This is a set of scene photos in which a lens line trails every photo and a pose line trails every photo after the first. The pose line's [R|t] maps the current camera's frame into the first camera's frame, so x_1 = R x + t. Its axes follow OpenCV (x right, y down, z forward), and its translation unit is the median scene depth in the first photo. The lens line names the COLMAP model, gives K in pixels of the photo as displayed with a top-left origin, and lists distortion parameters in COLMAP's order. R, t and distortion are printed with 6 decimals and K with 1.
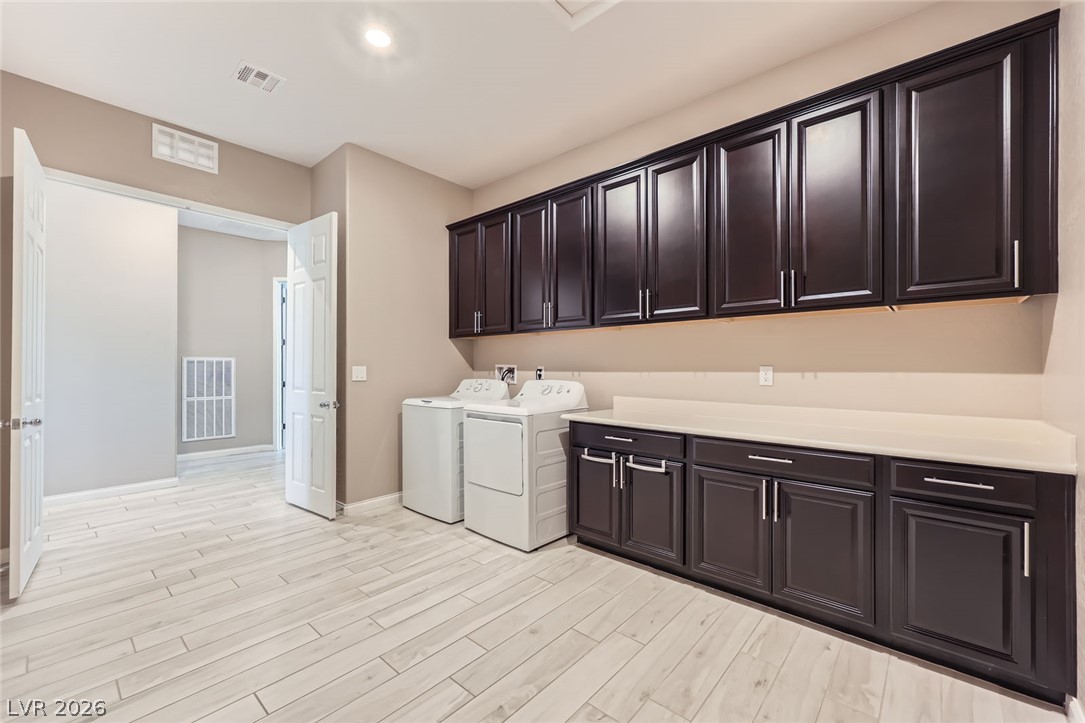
lens RADIAL K [[439.7, 0, 541.8], [0, 439.7, 362.4], [0, 0, 1]] dist [0.000561, 0.000263]
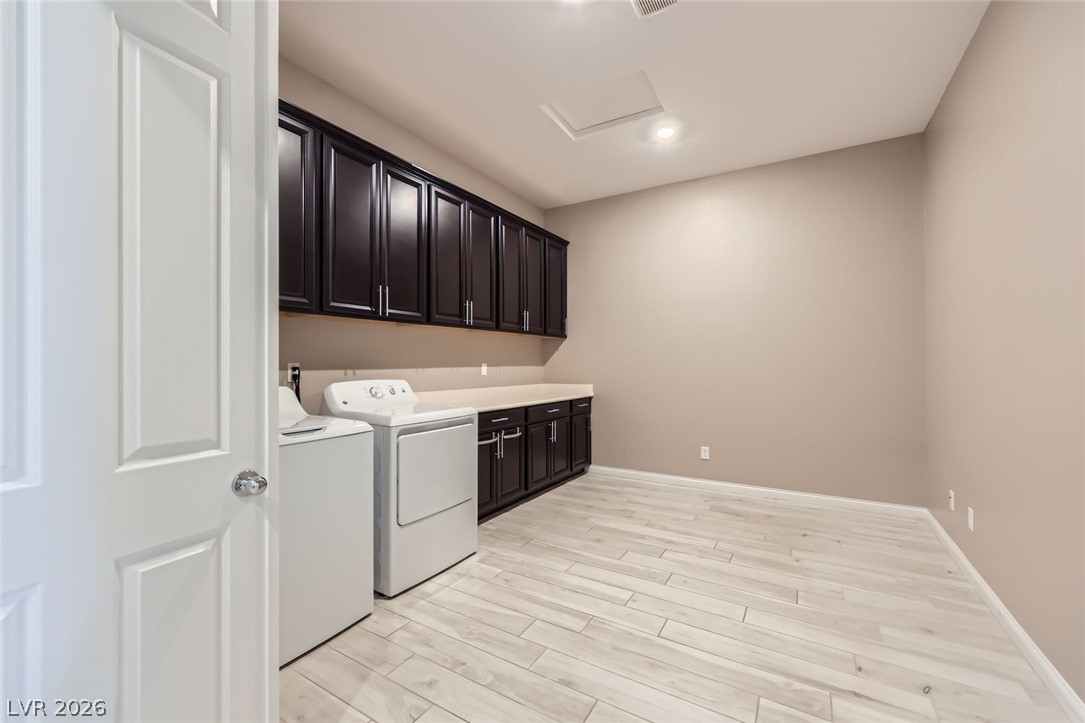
lens RADIAL K [[439.7, 0, 542.8], [0, 439.7, 364.3], [0, 0, 1]] dist [0.000561, 0.000263]
pose [[-0.178363, -0.004070, 0.983956, -1.069080], [-0.009019, 0.999956, 0.002501, 0.007751], [-0.983923, -0.008428, -0.178392, 1.071900]]
